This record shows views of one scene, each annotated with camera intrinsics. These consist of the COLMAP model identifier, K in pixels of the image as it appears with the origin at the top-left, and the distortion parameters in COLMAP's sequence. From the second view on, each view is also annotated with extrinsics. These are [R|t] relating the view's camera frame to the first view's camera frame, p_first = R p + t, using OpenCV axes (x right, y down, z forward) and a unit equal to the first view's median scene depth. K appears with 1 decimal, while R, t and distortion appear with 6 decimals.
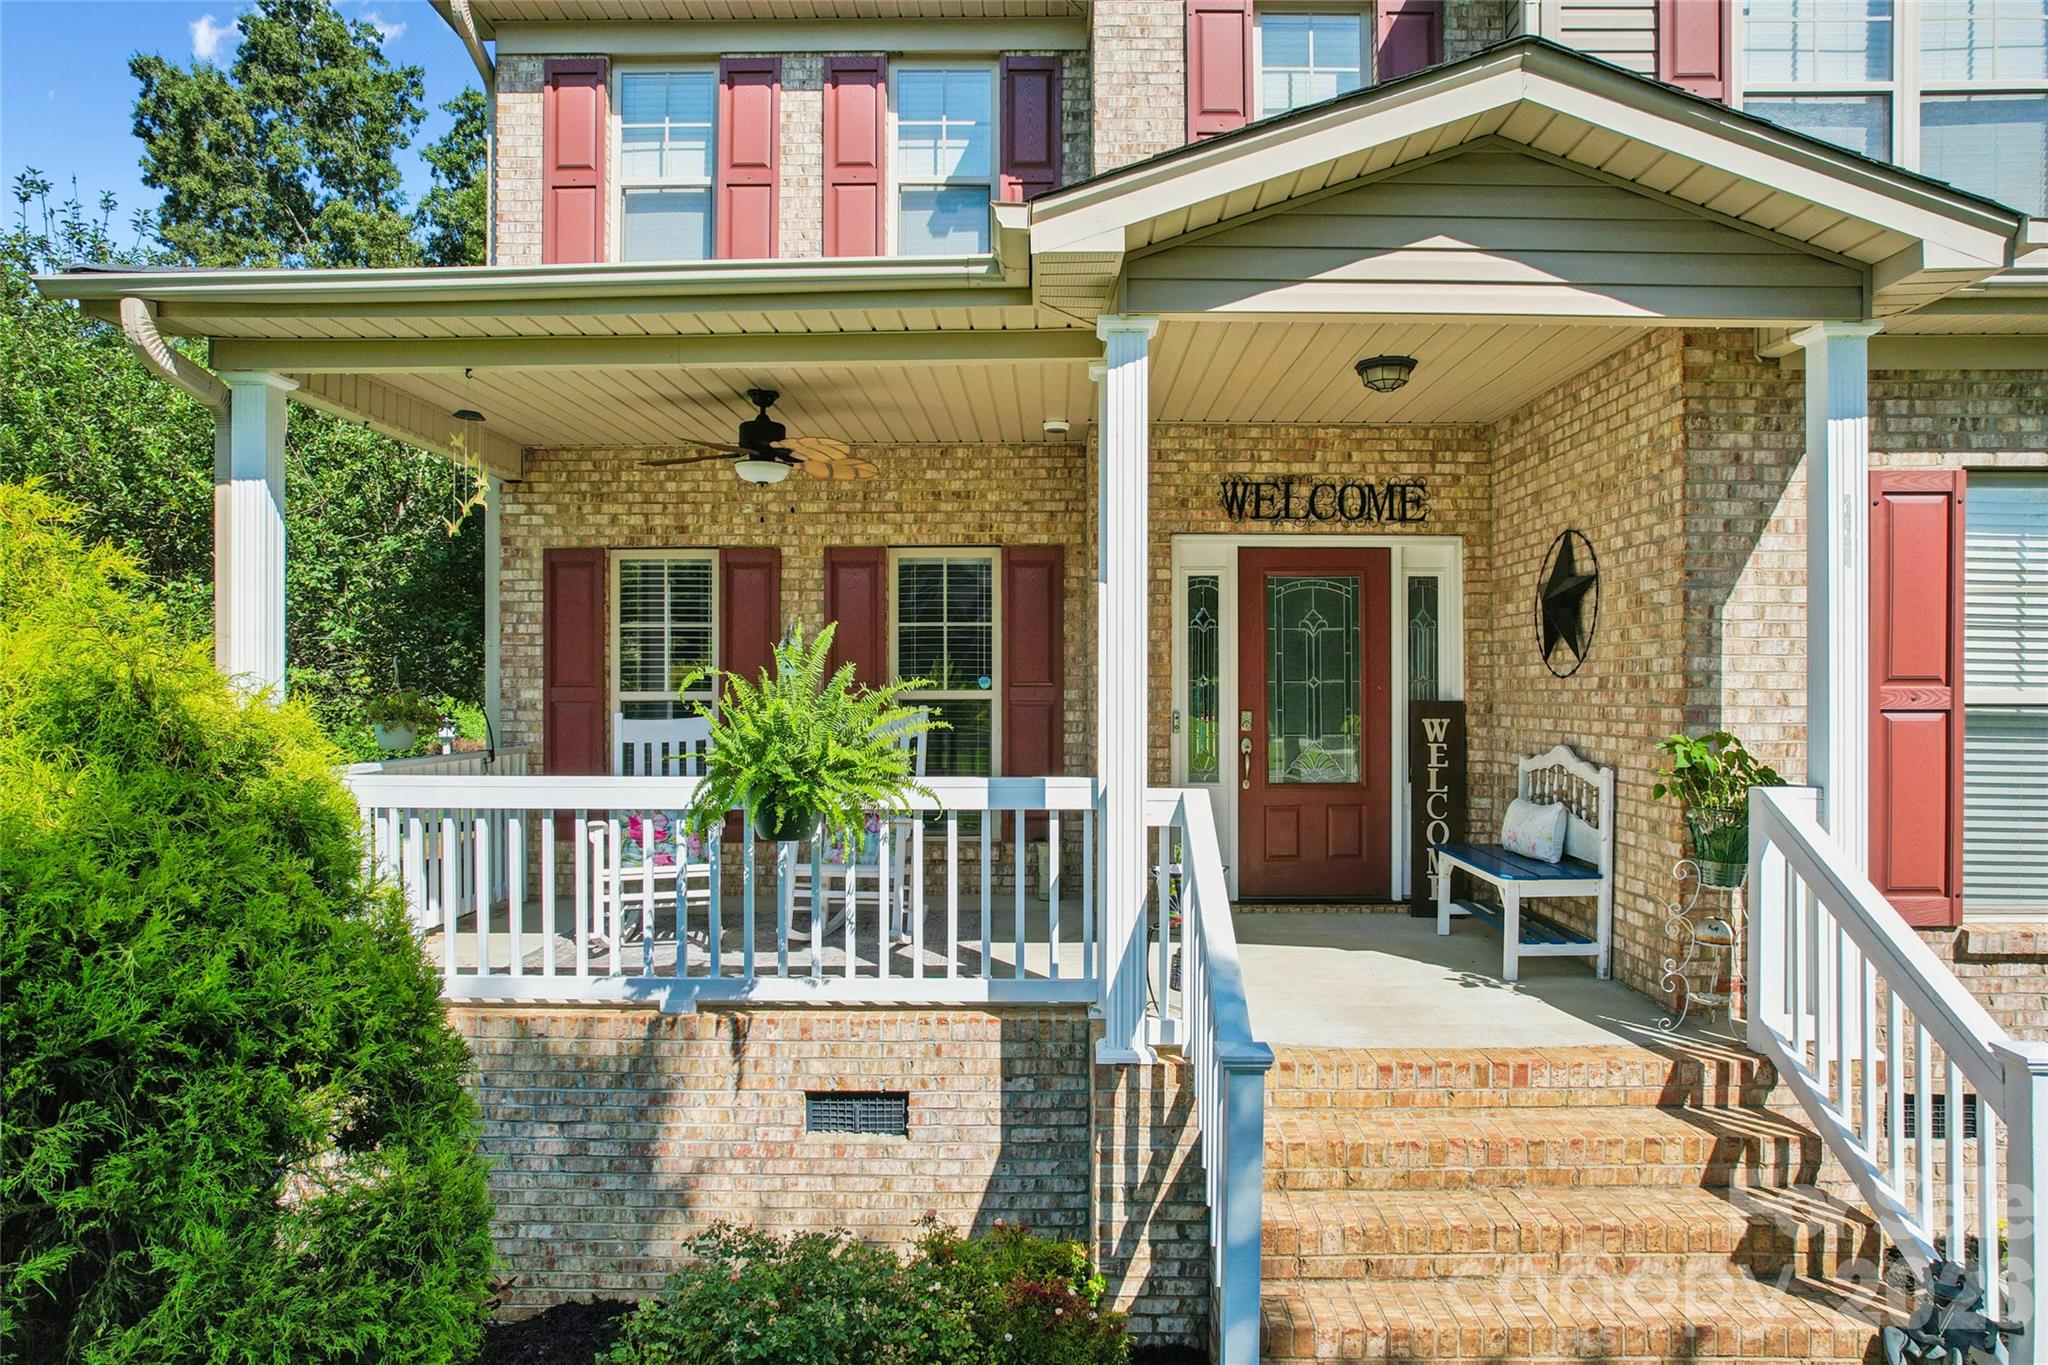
lens RADIAL K [[1279.4, 0, 1036.0], [0, 1279.4, 702.2], [0, 0, 1]] dist [0.000159, 0.000952]
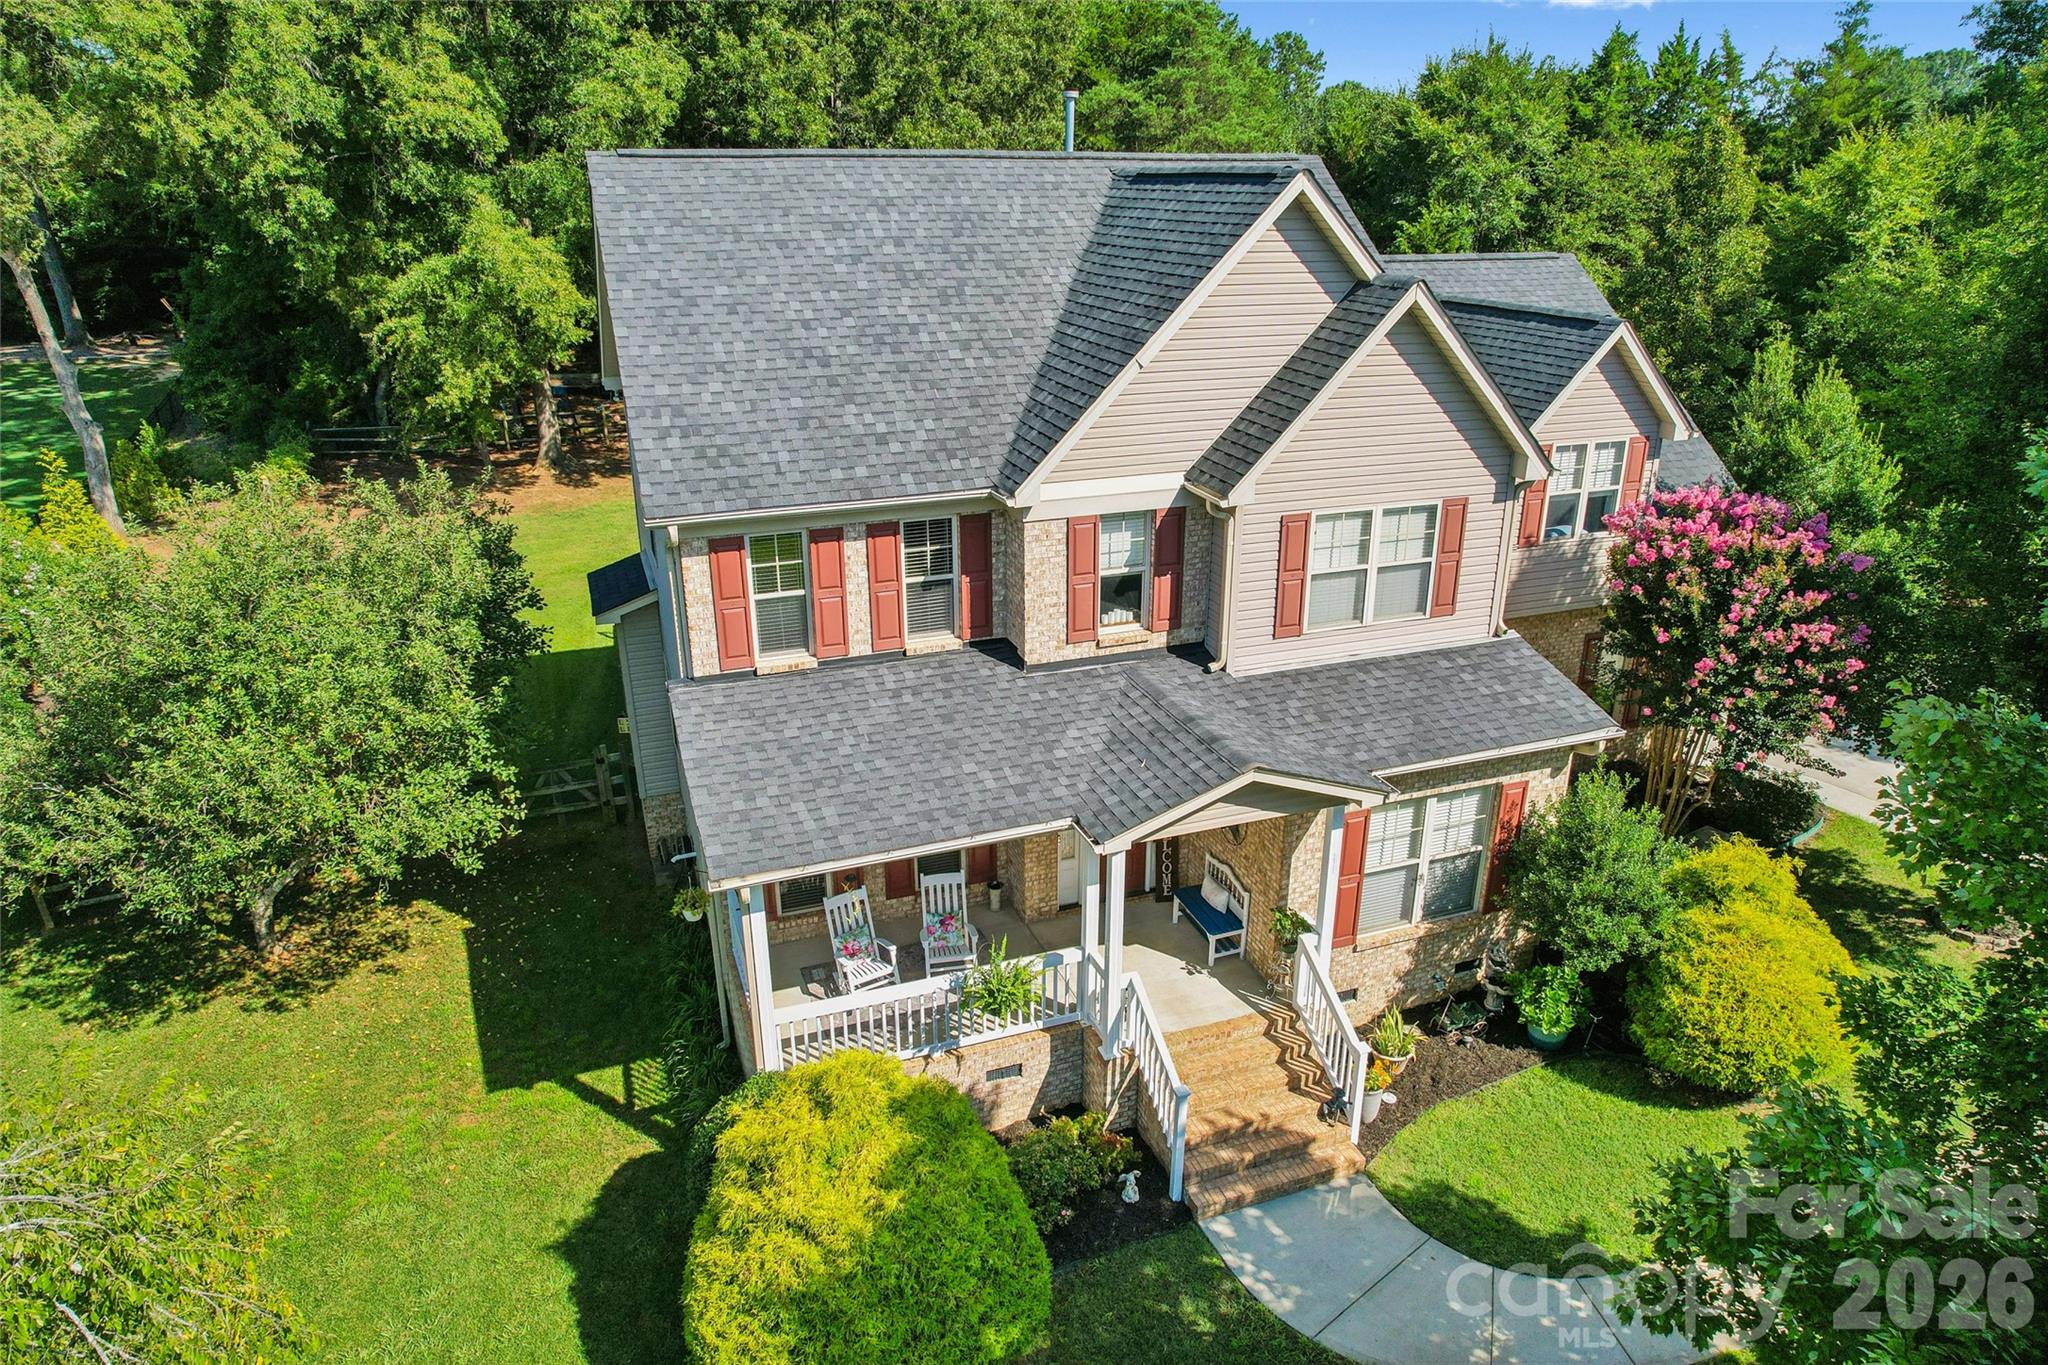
lens RADIAL K [[1279.4, 0, 1036.0], [0, 1279.4, 702.2], [0, 0, 1]] dist [0.000159, 0.000952]
pose [[0.936811, -0.135361, 0.322588, -0.845261], [0.005286, 0.927483, 0.373829, -1.432912], [-0.349796, -0.348502, 0.869591, -1.123646]]
